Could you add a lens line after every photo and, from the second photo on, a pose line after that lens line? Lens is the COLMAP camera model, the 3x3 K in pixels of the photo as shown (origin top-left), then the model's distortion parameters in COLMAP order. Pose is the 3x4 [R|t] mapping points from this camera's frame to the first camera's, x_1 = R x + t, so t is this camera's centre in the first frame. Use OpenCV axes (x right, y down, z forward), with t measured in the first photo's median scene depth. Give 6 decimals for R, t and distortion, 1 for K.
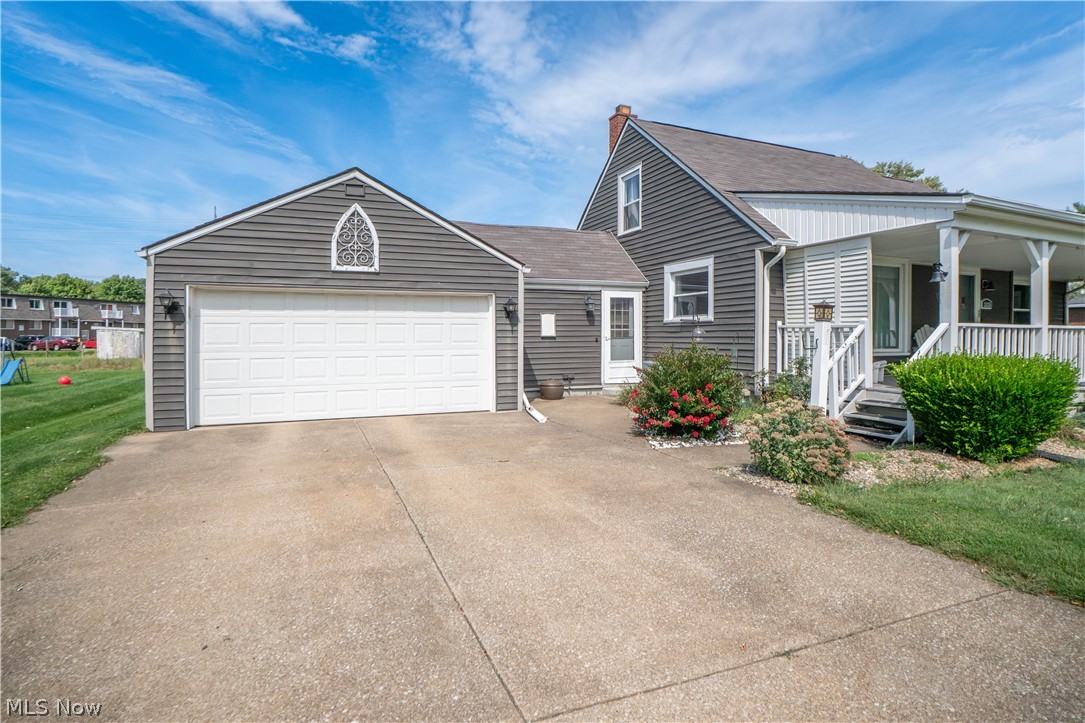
lens RADIAL K [[575.9, 0, 529.1], [0, 575.9, 340.9], [0, 0, 1]] dist [-0.038865, 0.000655]
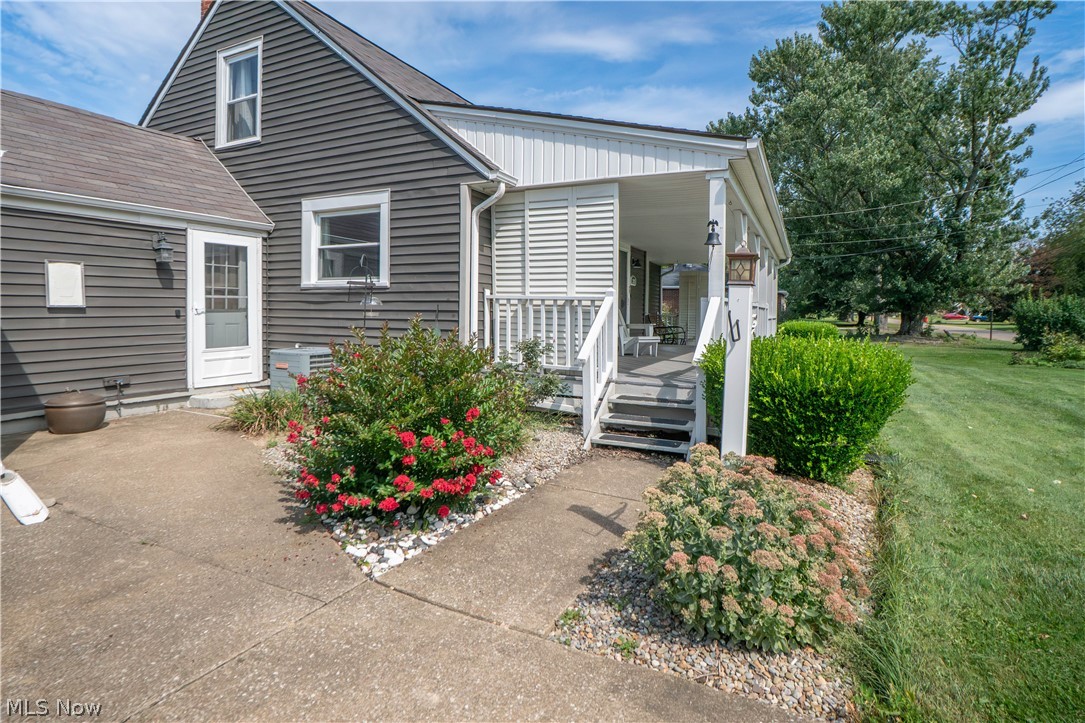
lens RADIAL K [[530.7, 0, 567.0], [0, 530.7, 327.4], [0, 0, 1]] dist [-0.039355, 0.004509]
pose [[0.715192, -0.013213, 0.698803, 0.033607], [-0.005780, 0.999675, 0.024818, -0.003282], [-0.698904, -0.021789, 0.714884, 0.368270]]
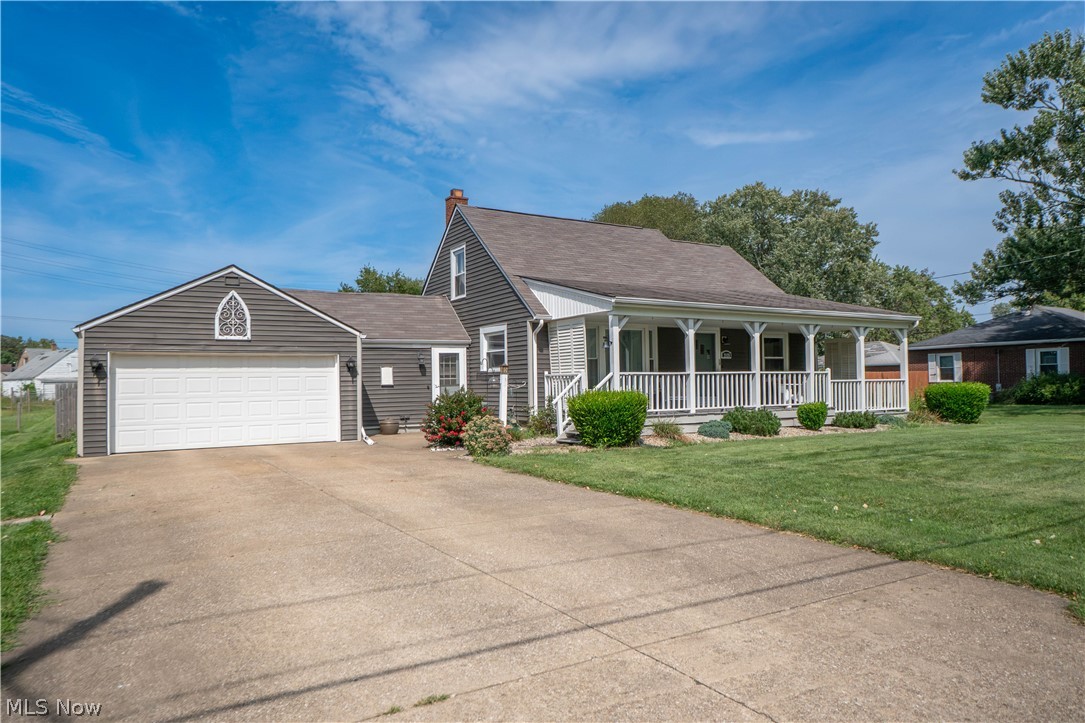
lens RADIAL K [[830.9, 0, 542.5], [0, 830.9, 361.5], [0, 0, 1]] dist [0.070233, -0.001451]
pose [[0.990804, -0.010516, 0.134896, 0.125332], [0.016012, 0.999082, -0.039729, 0.018418], [-0.134354, 0.041524, 0.990063, -0.845880]]
